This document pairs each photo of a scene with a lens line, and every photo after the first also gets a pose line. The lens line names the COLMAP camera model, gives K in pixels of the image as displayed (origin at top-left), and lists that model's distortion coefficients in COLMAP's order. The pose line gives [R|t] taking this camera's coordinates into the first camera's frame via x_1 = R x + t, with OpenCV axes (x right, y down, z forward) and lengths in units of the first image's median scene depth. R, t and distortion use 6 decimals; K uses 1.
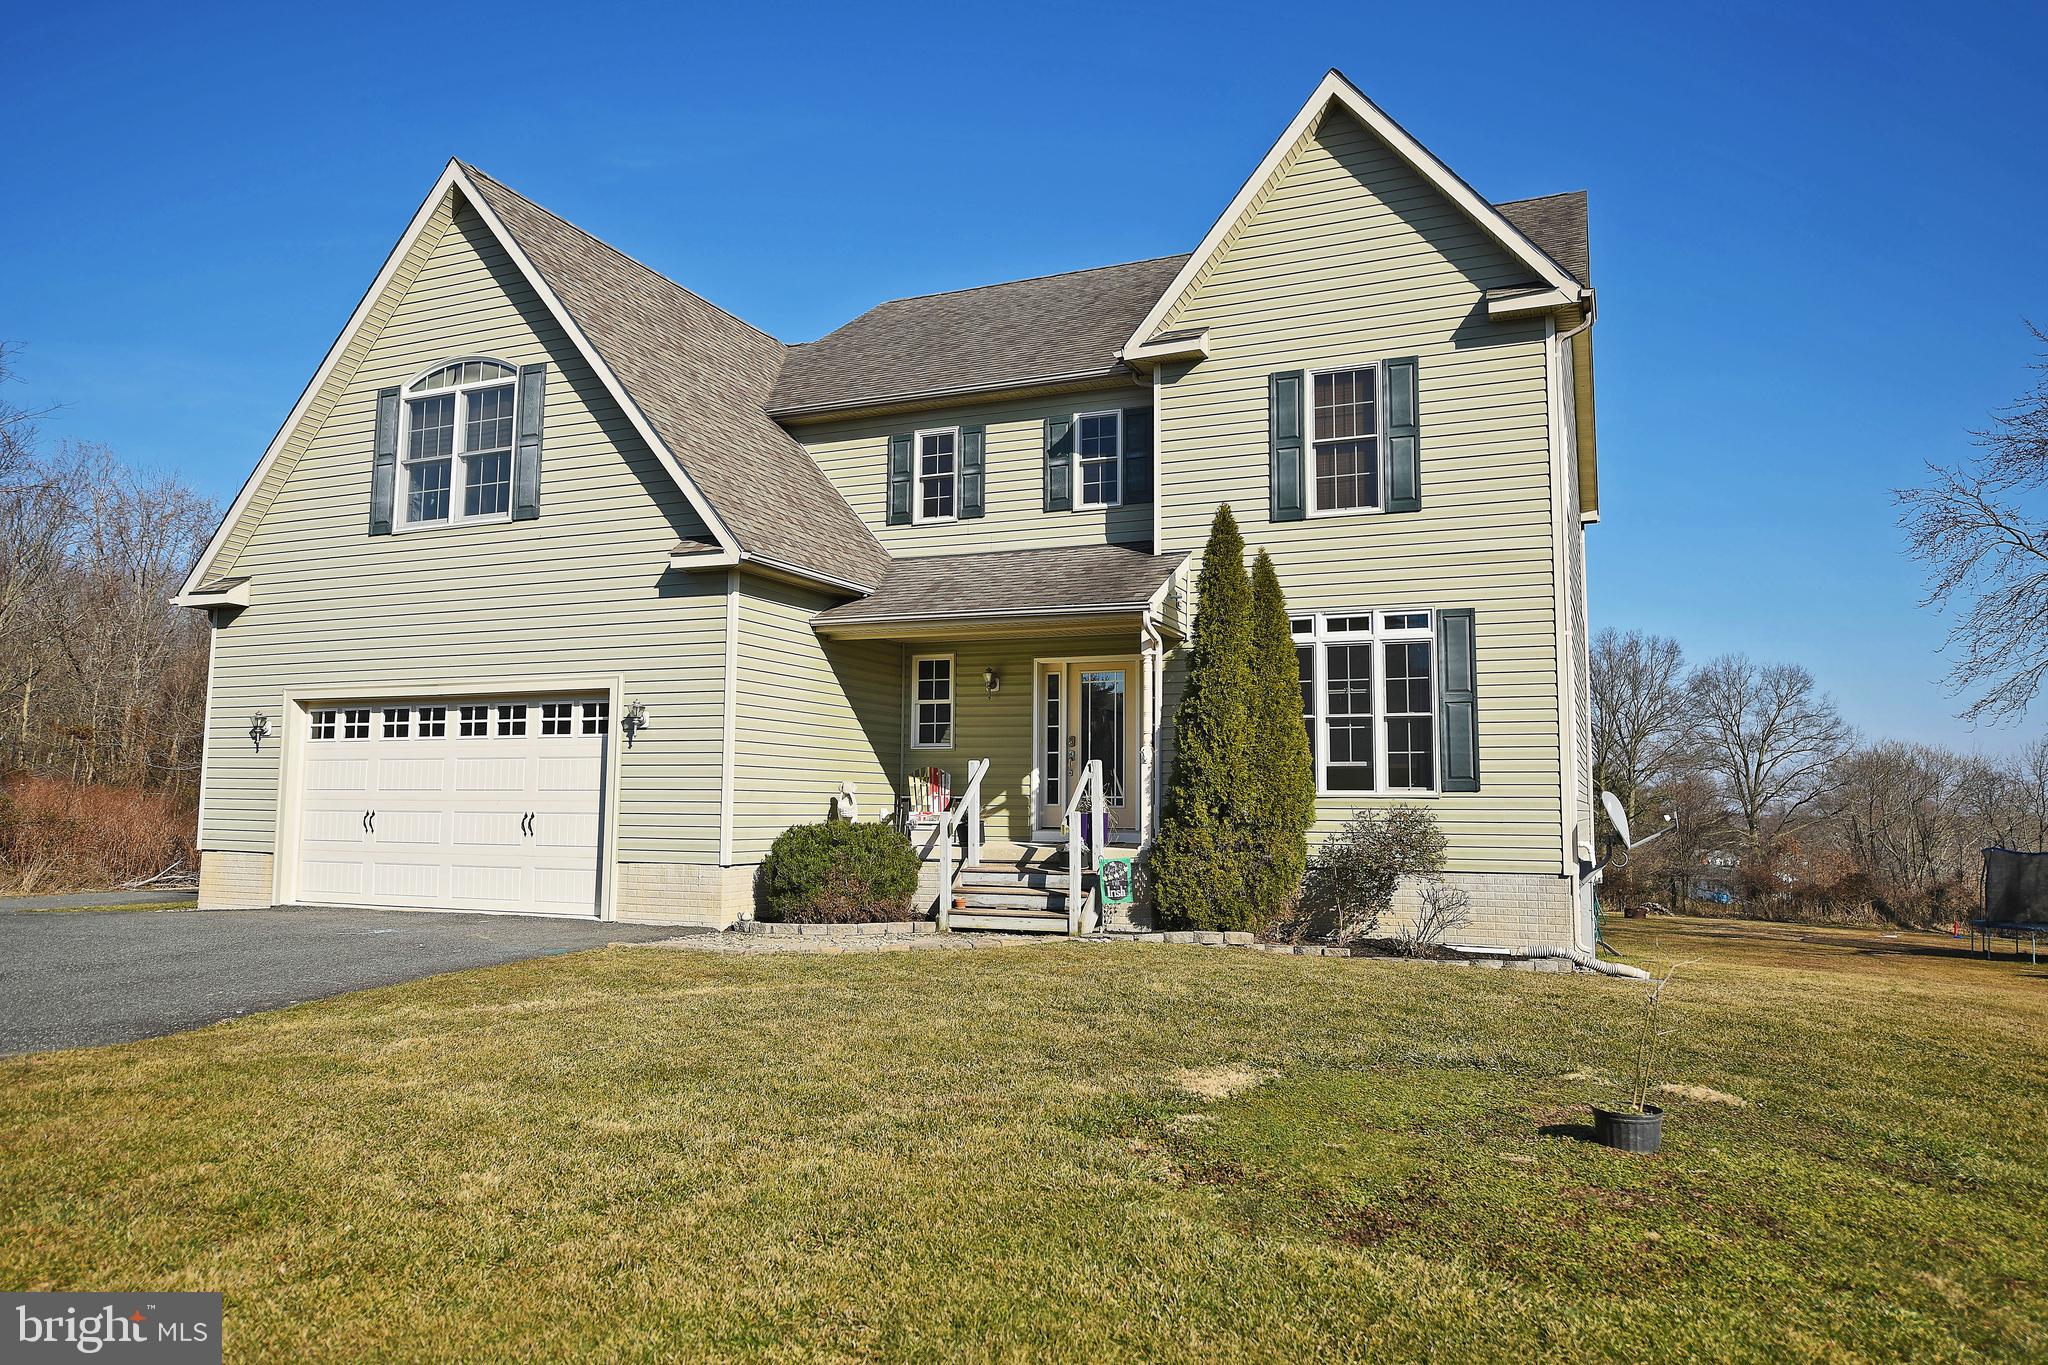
lens RADIAL K [[1382.6, 0, 1024.0], [0, 1382.6, 682.5], [0, 0, 1]] dist [-0.027241, 0.002861]
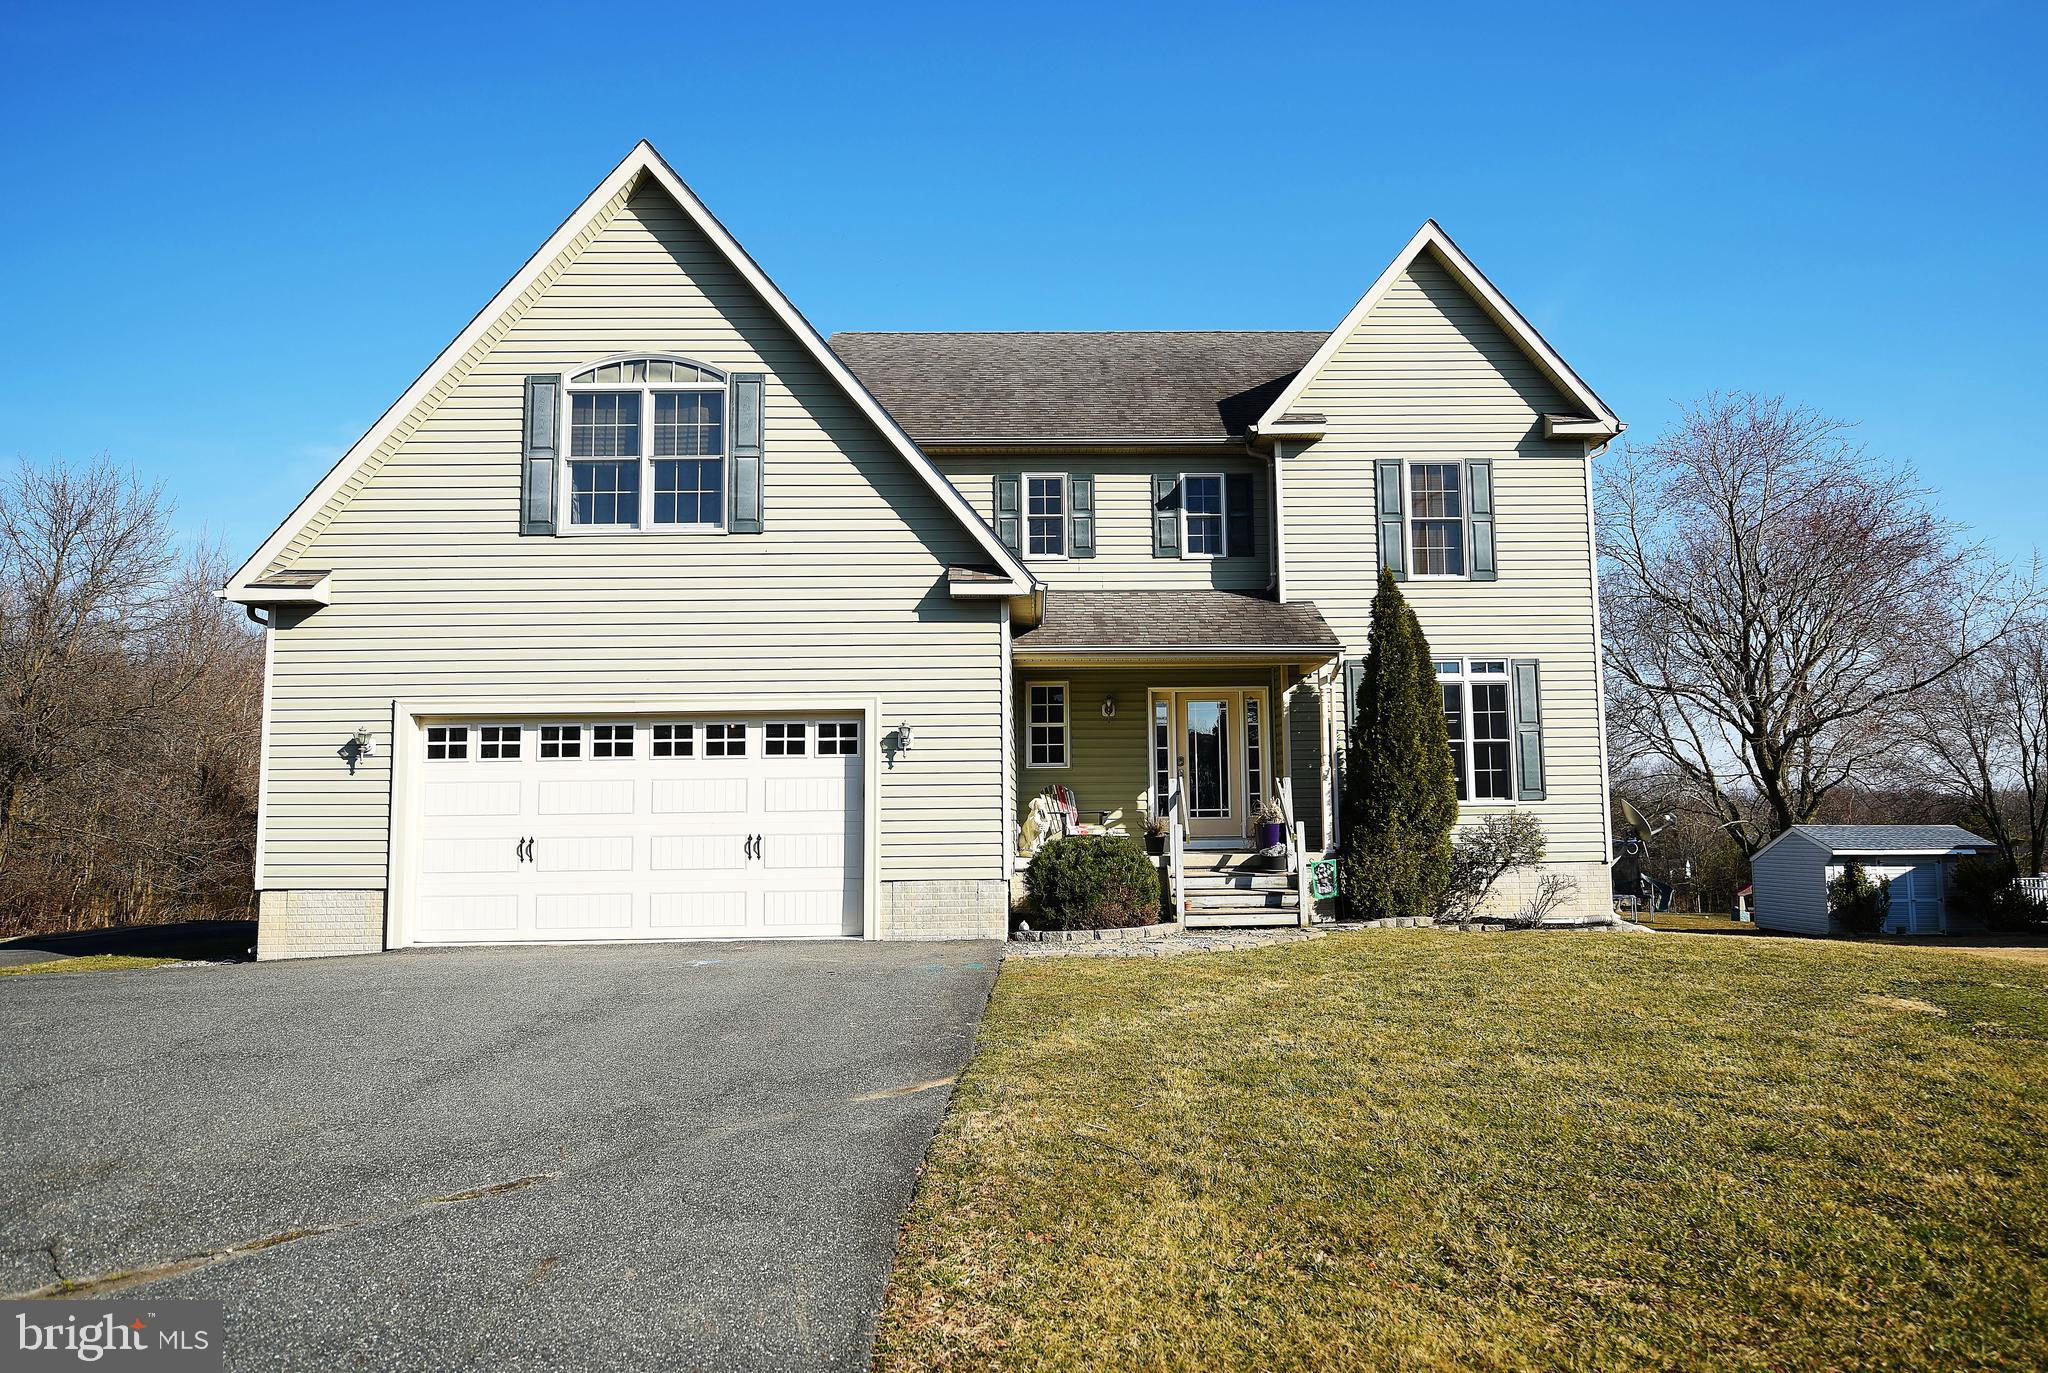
lens RADIAL K [[1345.3, 0, 1024.0], [0, 1345.3, 686.5], [0, 0, 1]] dist [-0.009393, -0.001961]
pose [[0.901891, 0.023547, 0.431321, -0.587263], [-0.018577, 0.999704, -0.015732, 0.000943], [-0.431564, 0.006176, 0.902061, 0.061688]]
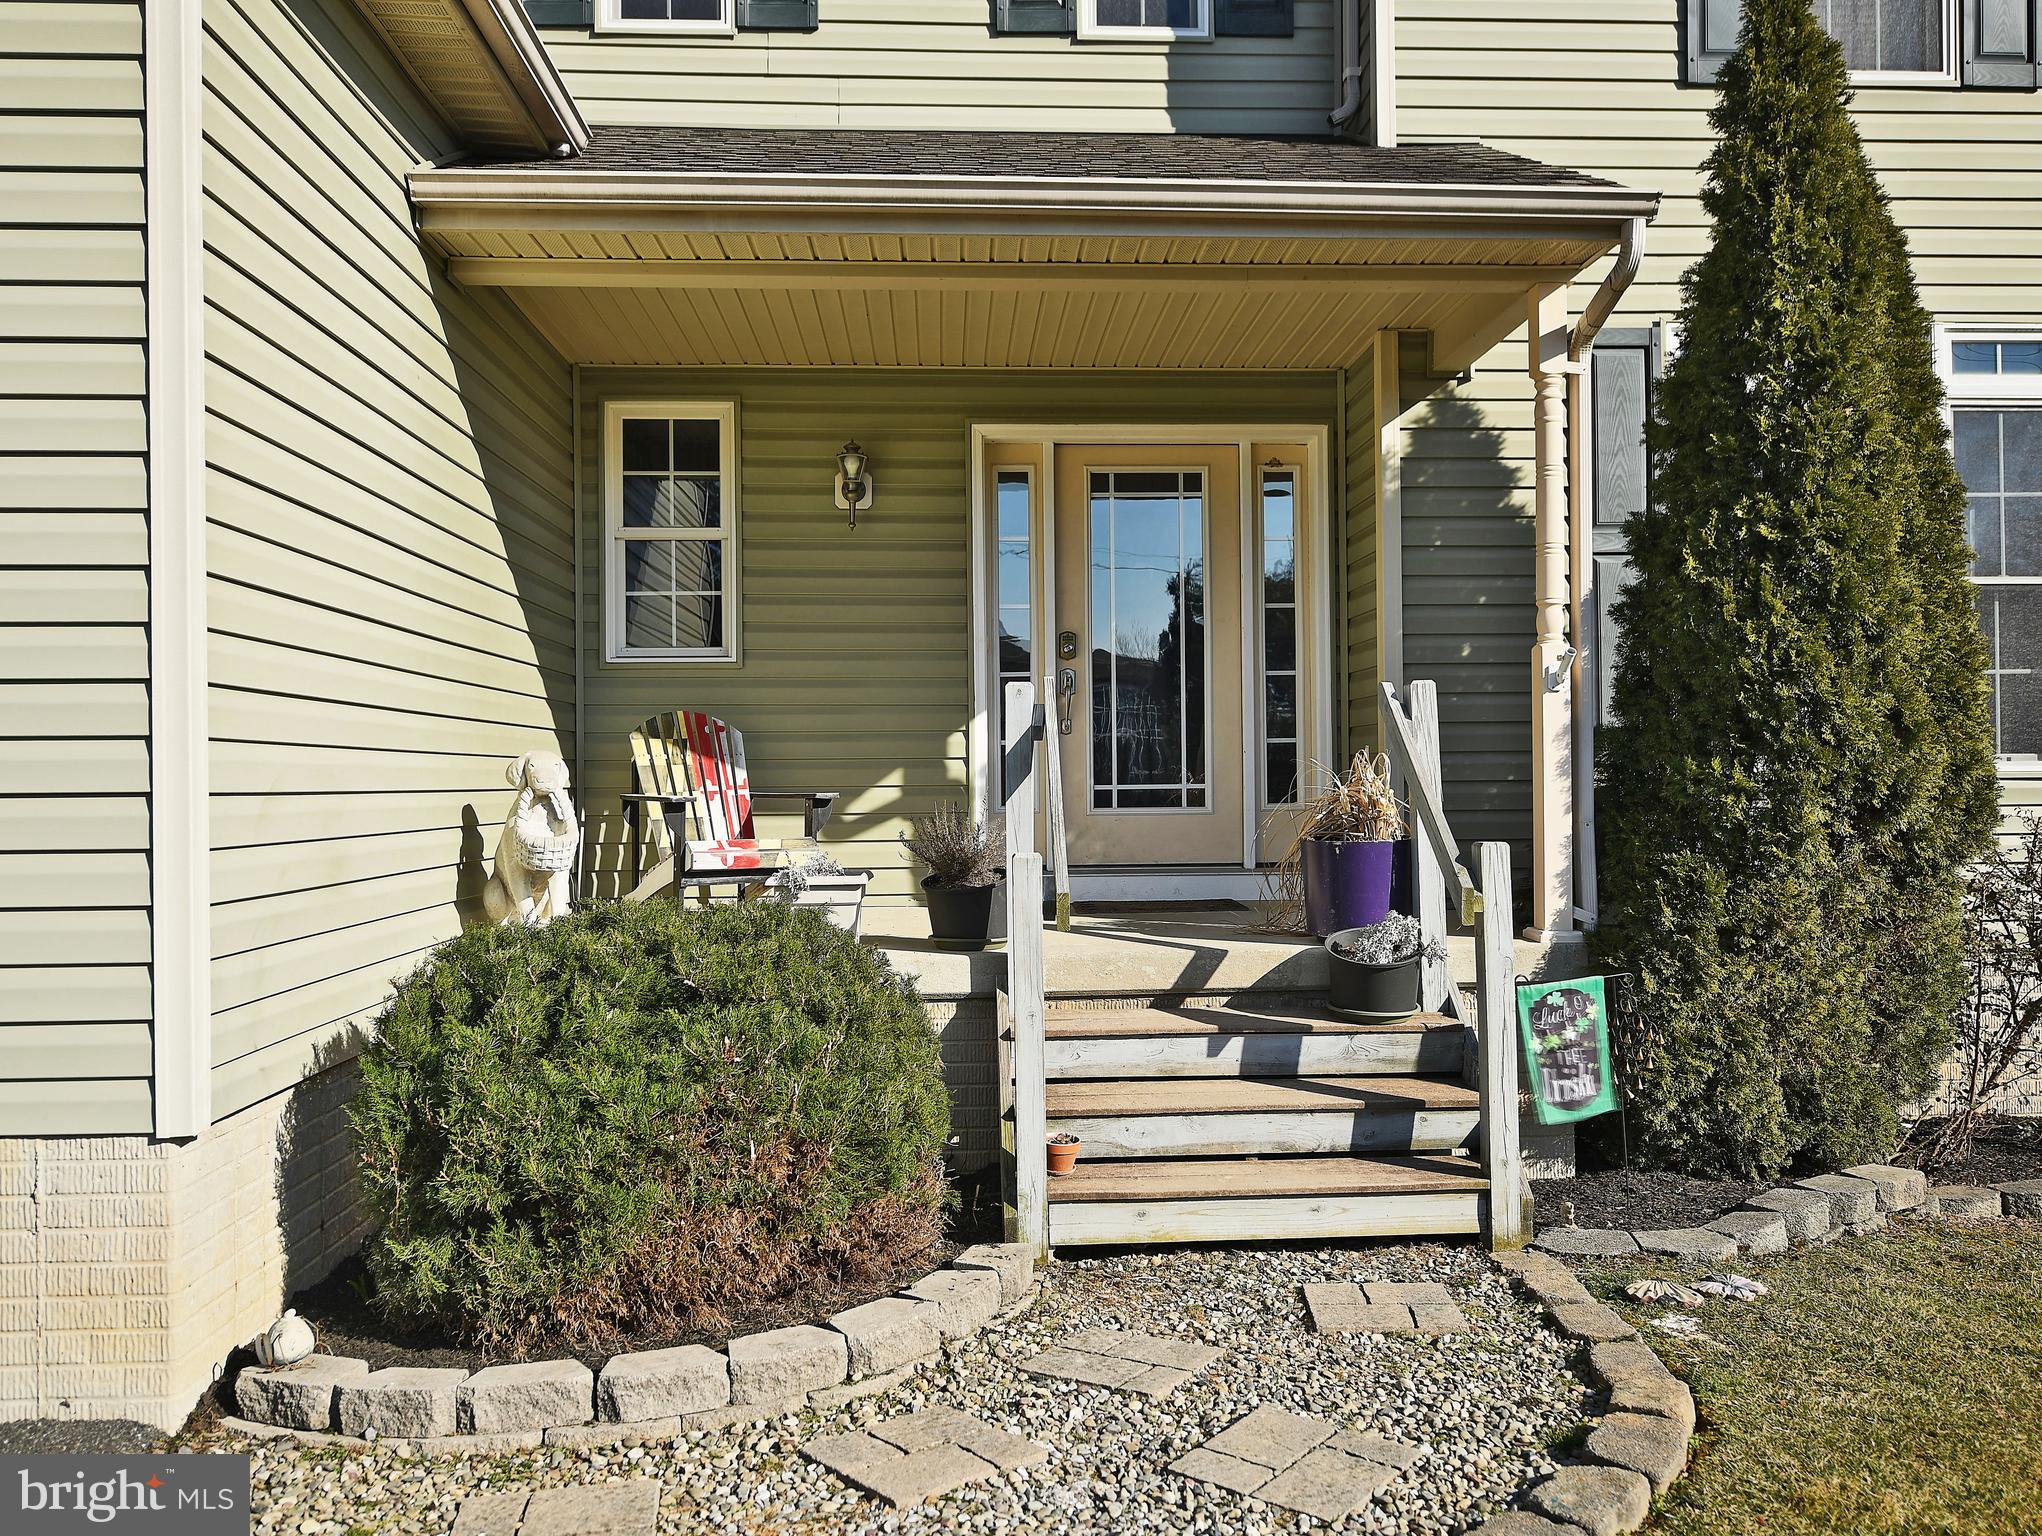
lens RADIAL K [[1520.9, 0, 966.1], [0, 1520.9, 767.3], [0, 0, 1]] dist [-0.000628, -0.000360]
pose [[0.894519, -0.013772, 0.446817, -0.191800], [-0.022264, 0.996912, 0.075298, 0.047335], [-0.446475, -0.077304, 0.891451, 0.659785]]
